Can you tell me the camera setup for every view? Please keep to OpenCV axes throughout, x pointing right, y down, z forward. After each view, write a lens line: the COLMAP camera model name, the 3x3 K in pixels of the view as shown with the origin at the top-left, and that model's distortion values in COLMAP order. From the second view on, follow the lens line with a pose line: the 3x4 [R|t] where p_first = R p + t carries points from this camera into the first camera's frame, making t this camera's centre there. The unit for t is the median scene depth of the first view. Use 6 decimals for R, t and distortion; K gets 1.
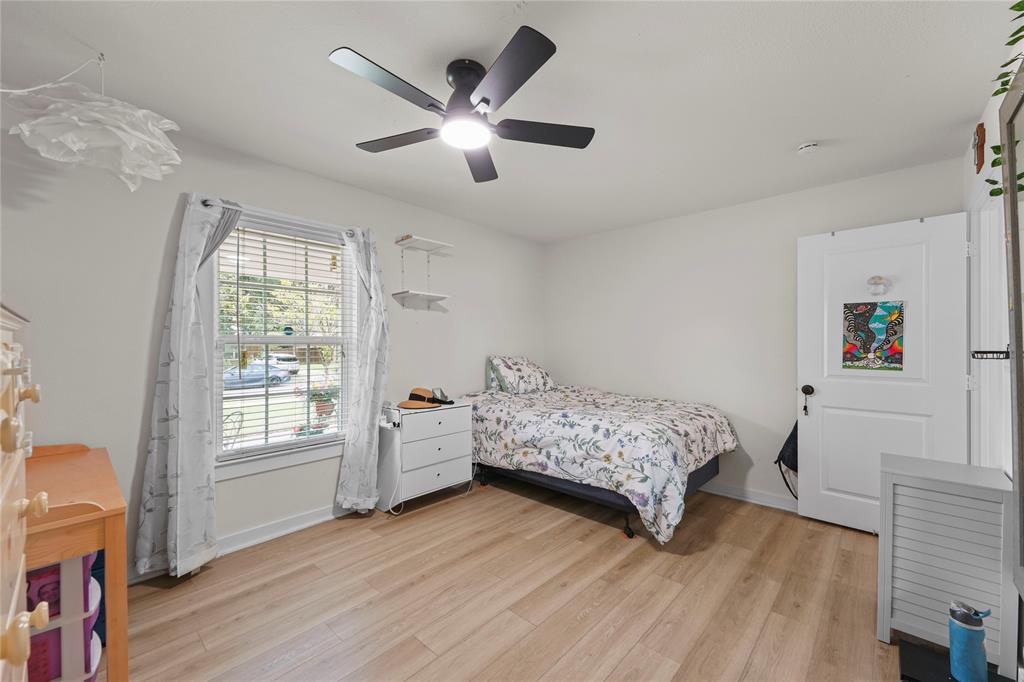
lens RADIAL K [[412.1, 0, 504.7], [0, 412.1, 344.8], [0, 0, 1]] dist [0.007891, -0.002422]
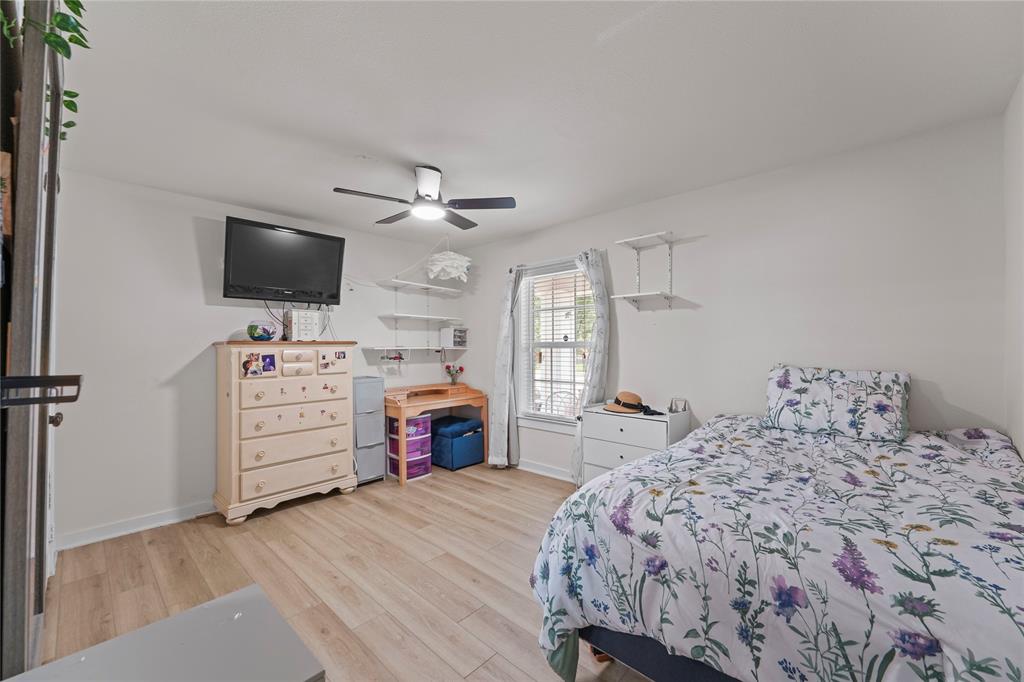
lens RADIAL K [[412.1, 0, 505.4], [0, 412.1, 339.5], [0, 0, 1]] dist [0.007891, -0.002422]
pose [[-0.020793, -0.014994, -0.999671, 0.994852], [0.005025, 0.999873, -0.015102, -0.009180], [0.999771, -0.005337, -0.020715, 0.917755]]
